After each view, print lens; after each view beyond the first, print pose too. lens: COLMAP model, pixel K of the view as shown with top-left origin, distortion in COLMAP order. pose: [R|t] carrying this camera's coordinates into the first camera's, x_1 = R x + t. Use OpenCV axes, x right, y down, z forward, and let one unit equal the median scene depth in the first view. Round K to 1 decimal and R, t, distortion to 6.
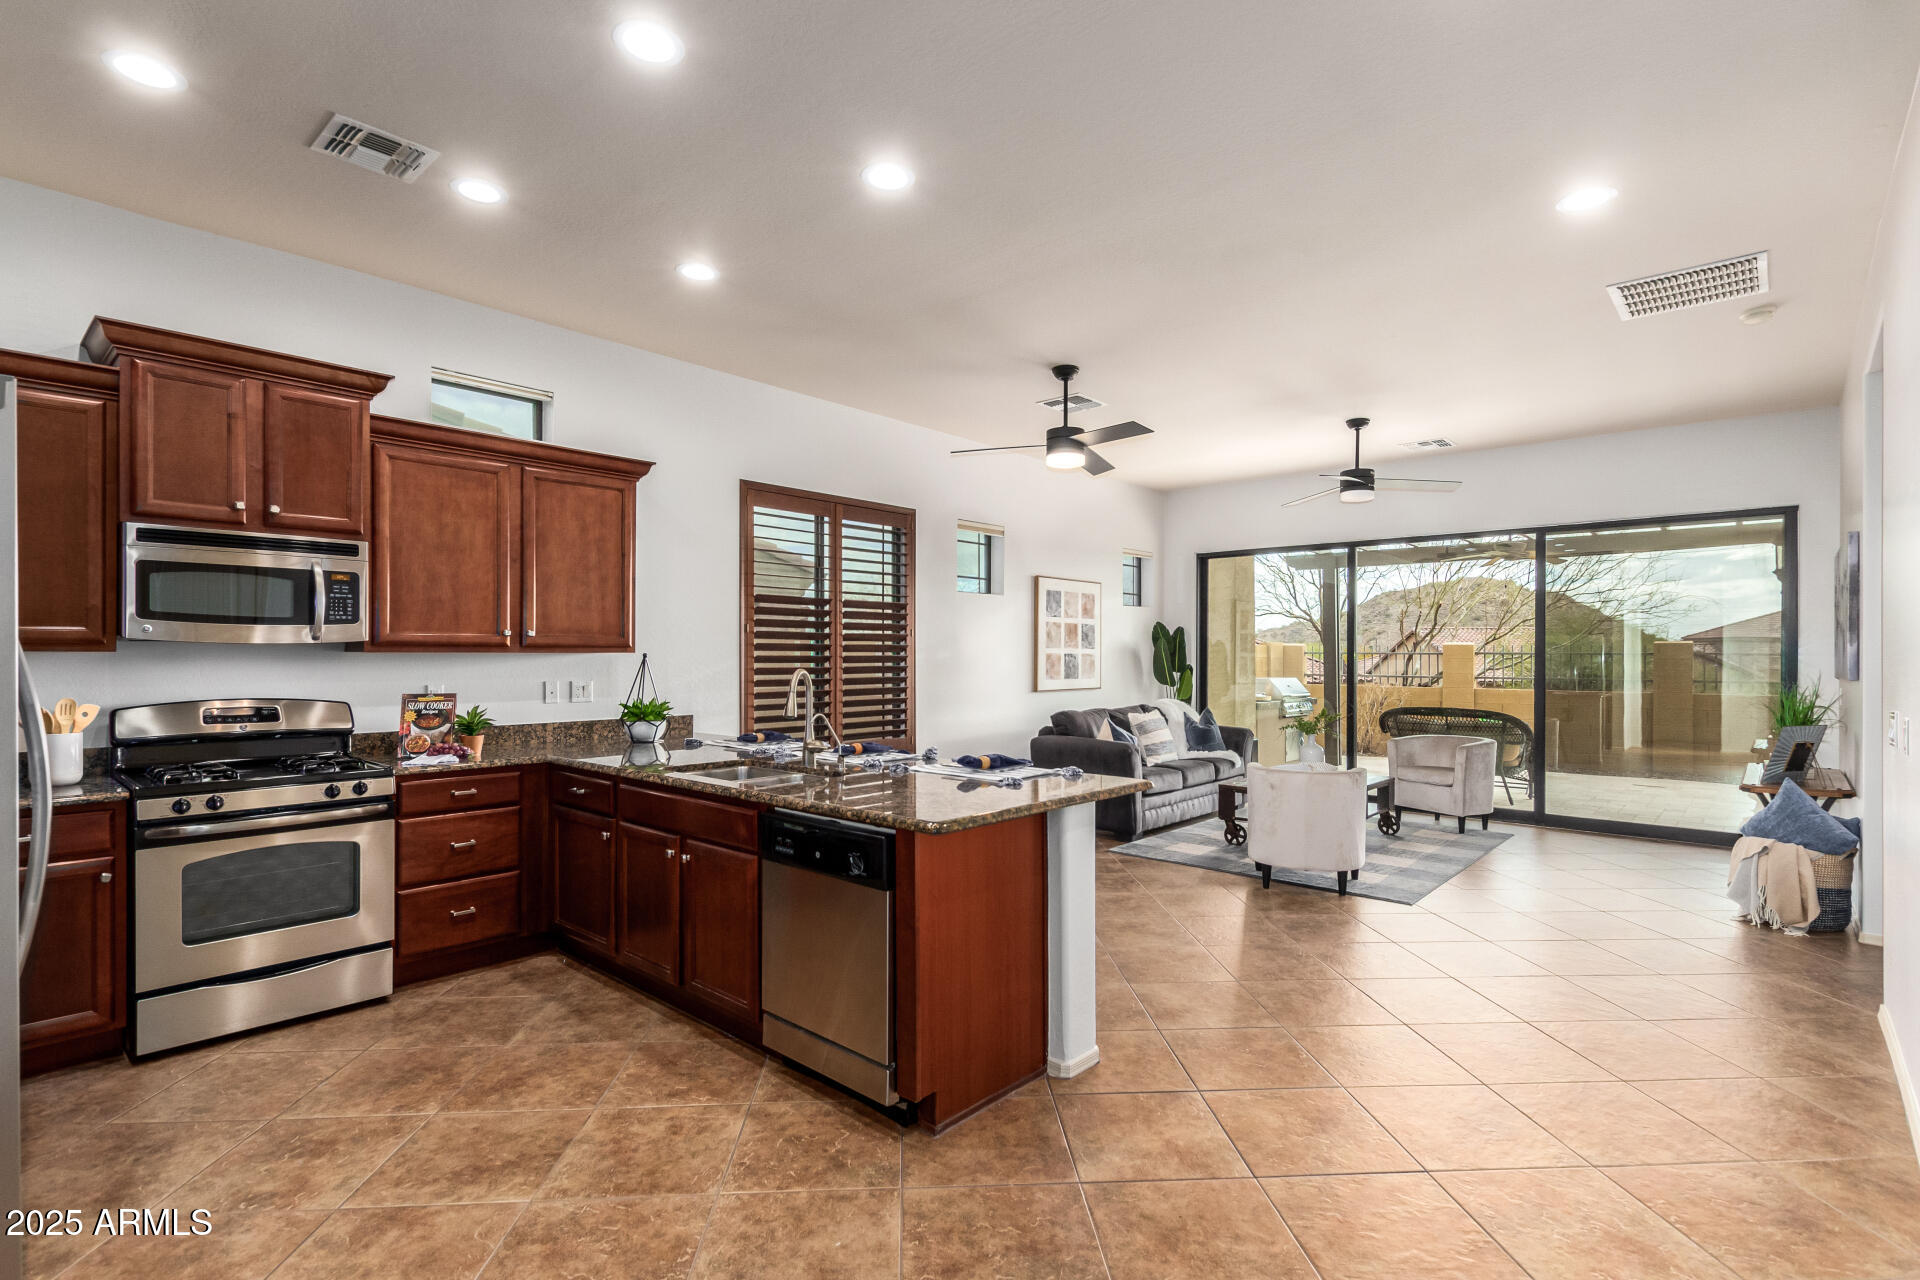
lens RADIAL K [[900.4, 0, 954.3], [0, 900.4, 651.0], [0, 0, 1]] dist [0.000977, -0.000319]
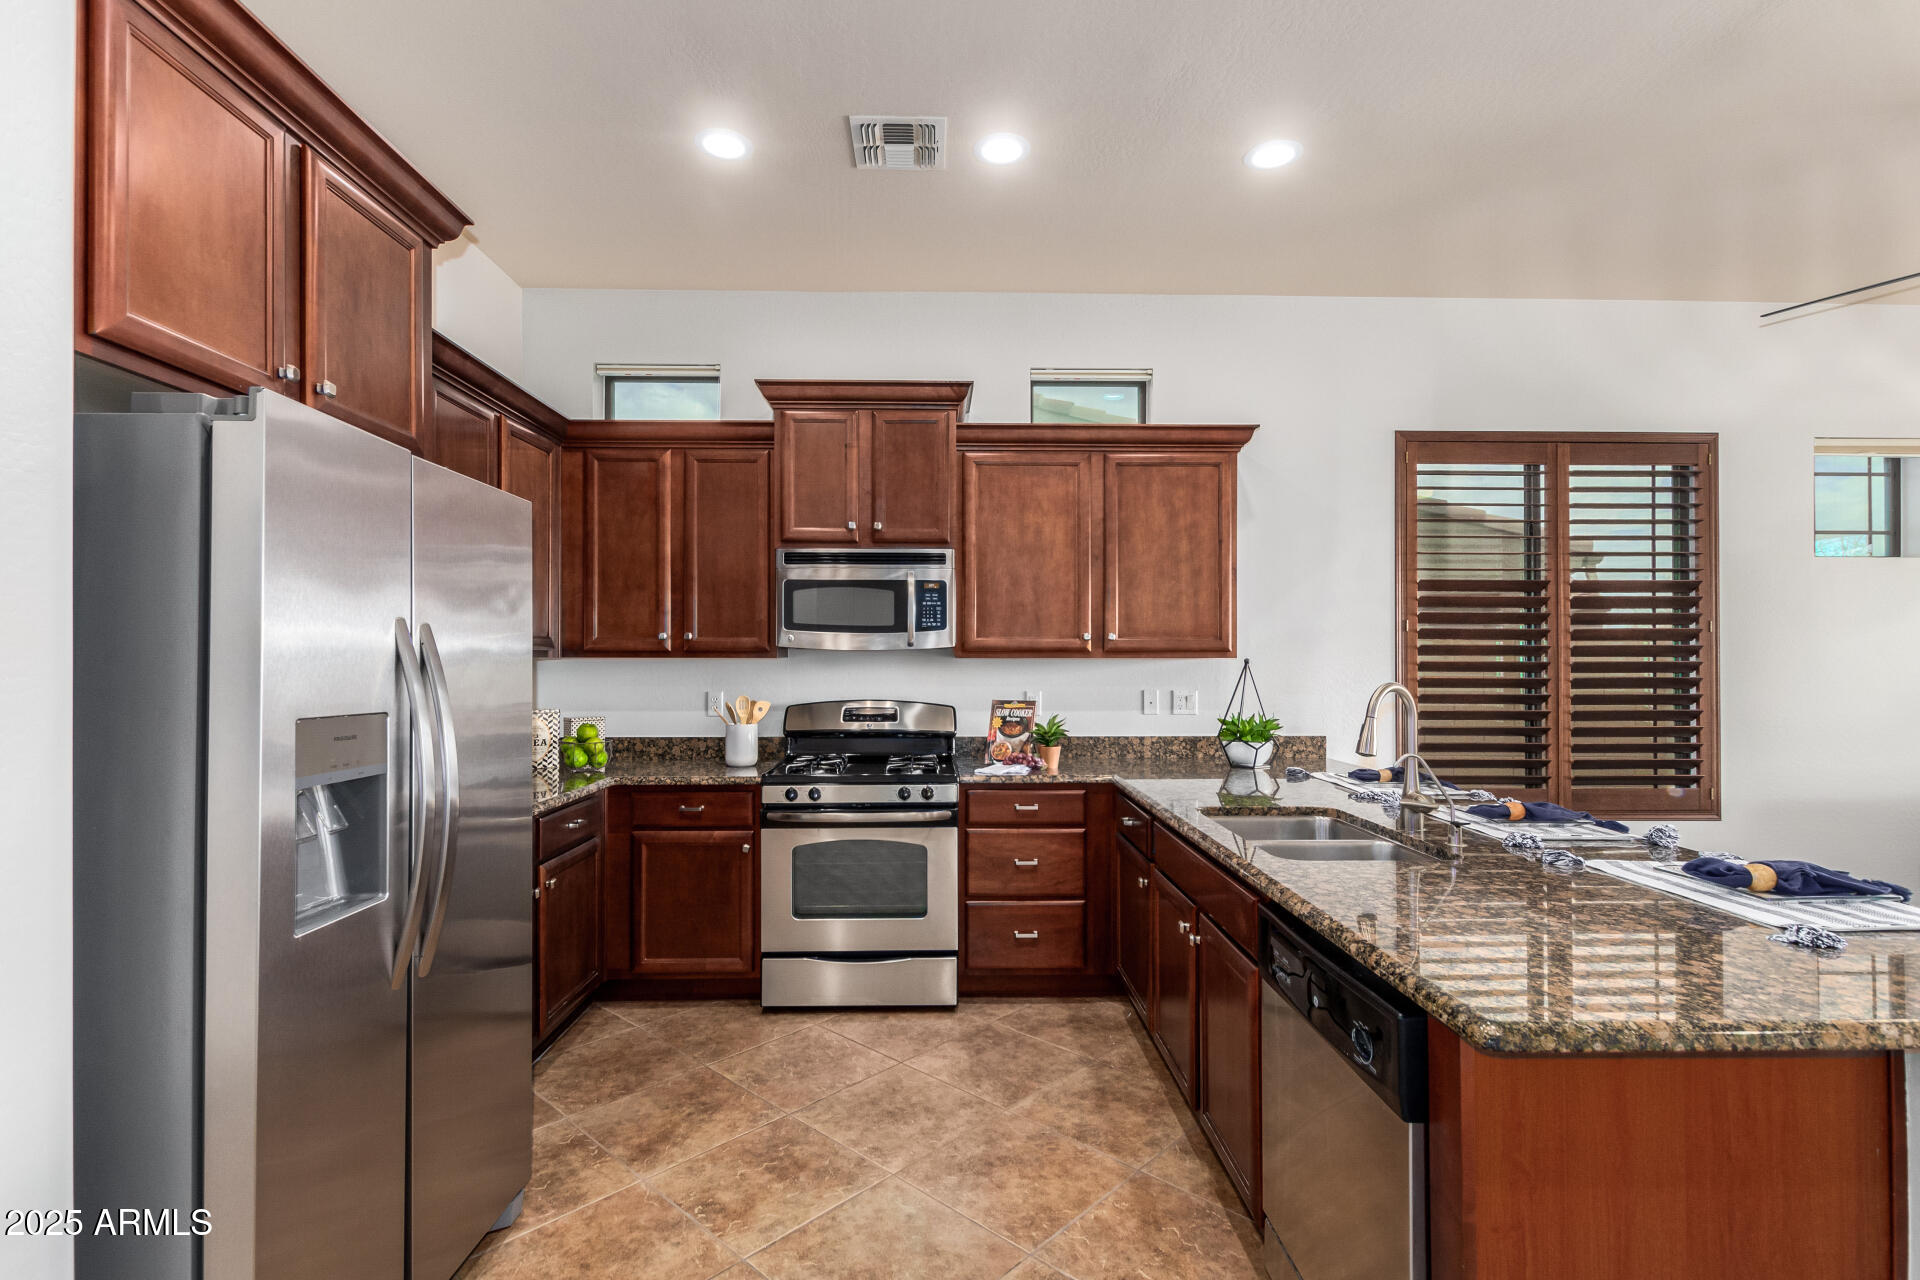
lens RADIAL K [[885.7, 0, 963.1], [0, 885.7, 654.0], [0, 0, 1]] dist [0.012511, -0.006876]
pose [[0.688759, -0.004165, -0.724979, 0.077582], [0.002834, 0.999991, -0.003052, -0.000022], [0.724985, 0.000047, 0.688765, 0.303550]]
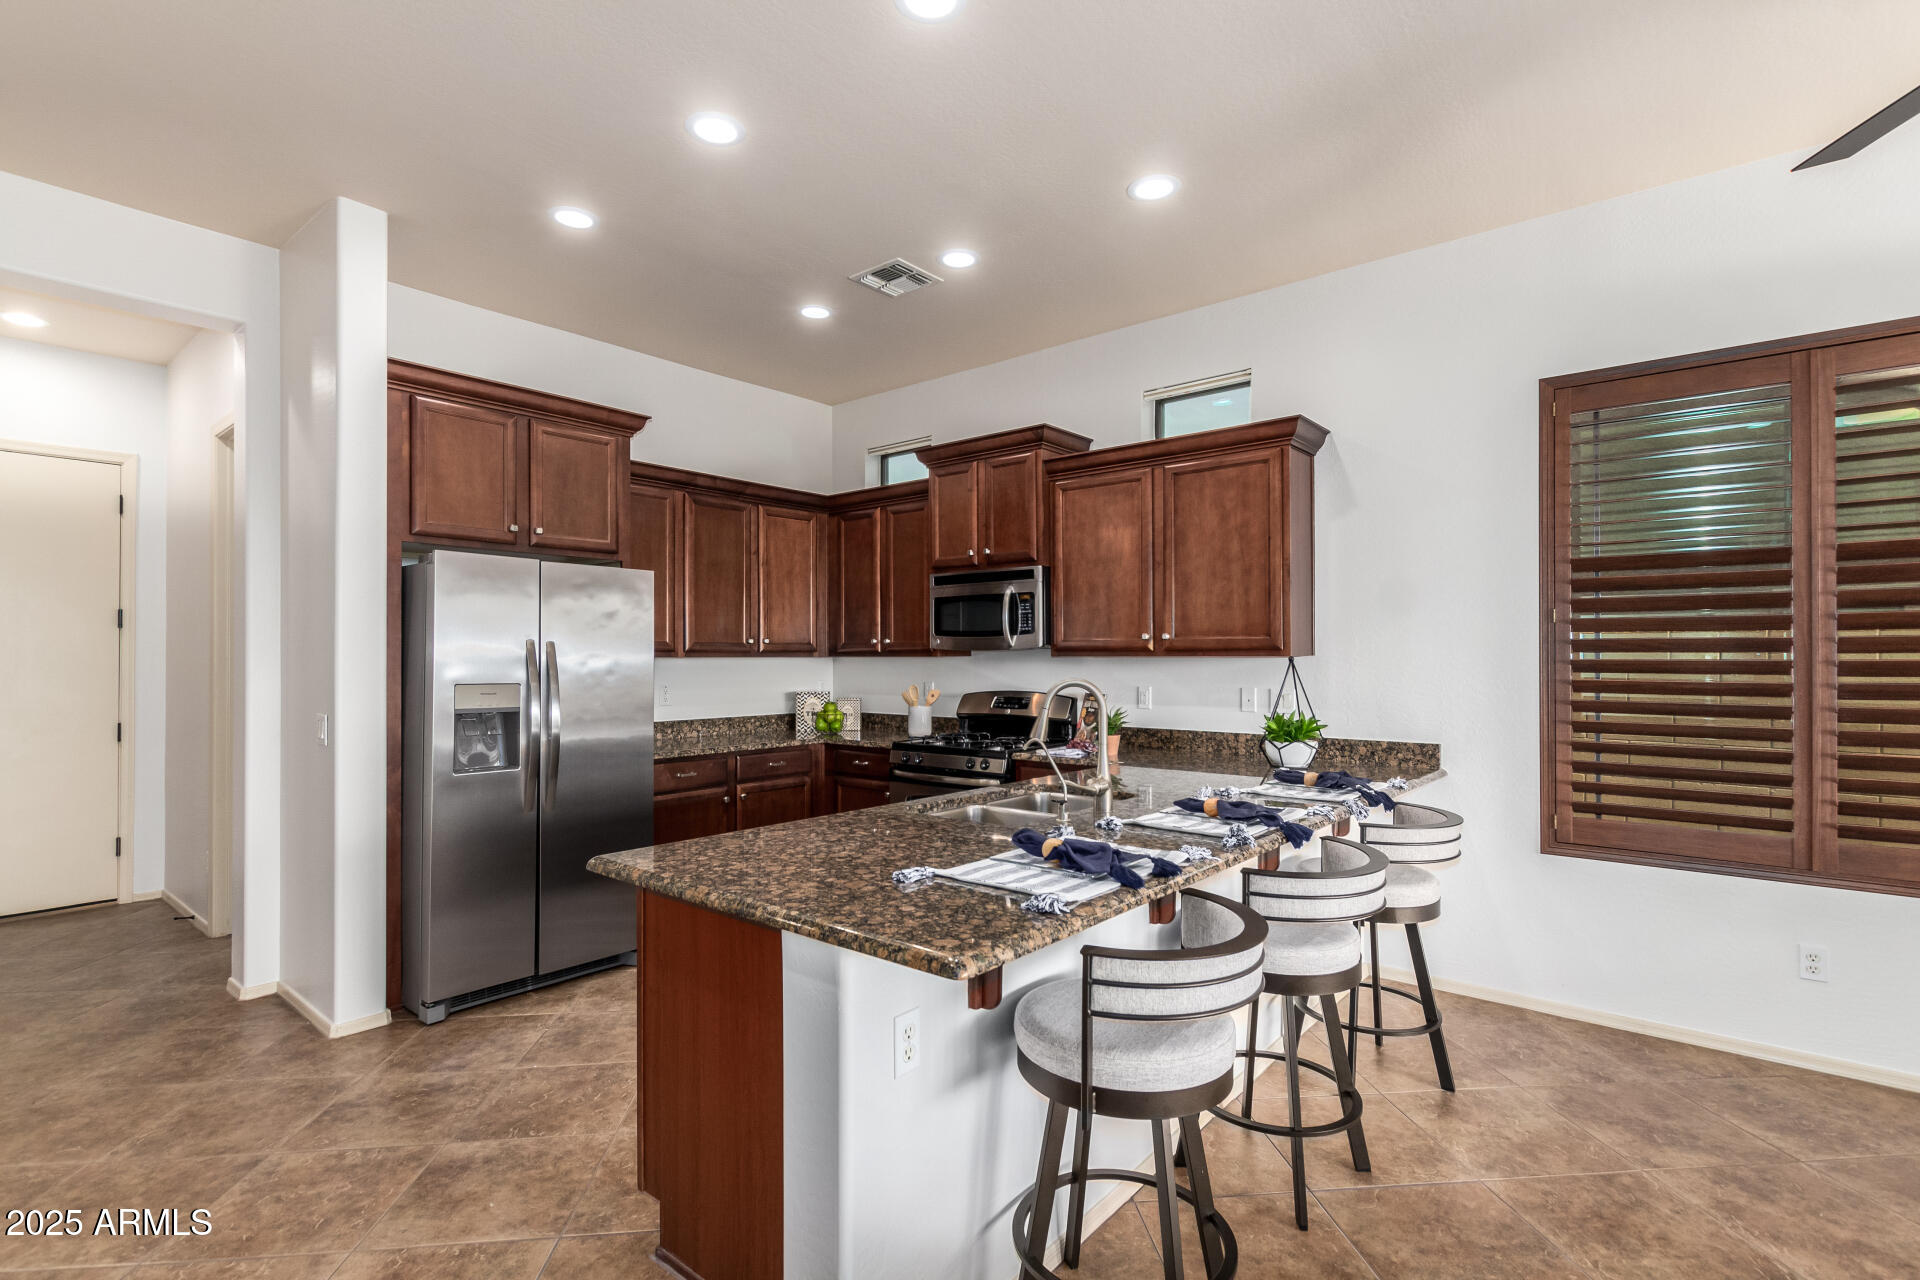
lens RADIAL K [[885.7, 0, 963.1], [0, 885.7, 654.0], [0, 0, 1]] dist [0.012511, -0.006876]
pose [[0.048786, -0.002820, -0.998805, 0.510901], [0.006186, 0.999978, -0.002522, 0.000271], [0.998790, -0.006055, 0.048802, 0.798920]]
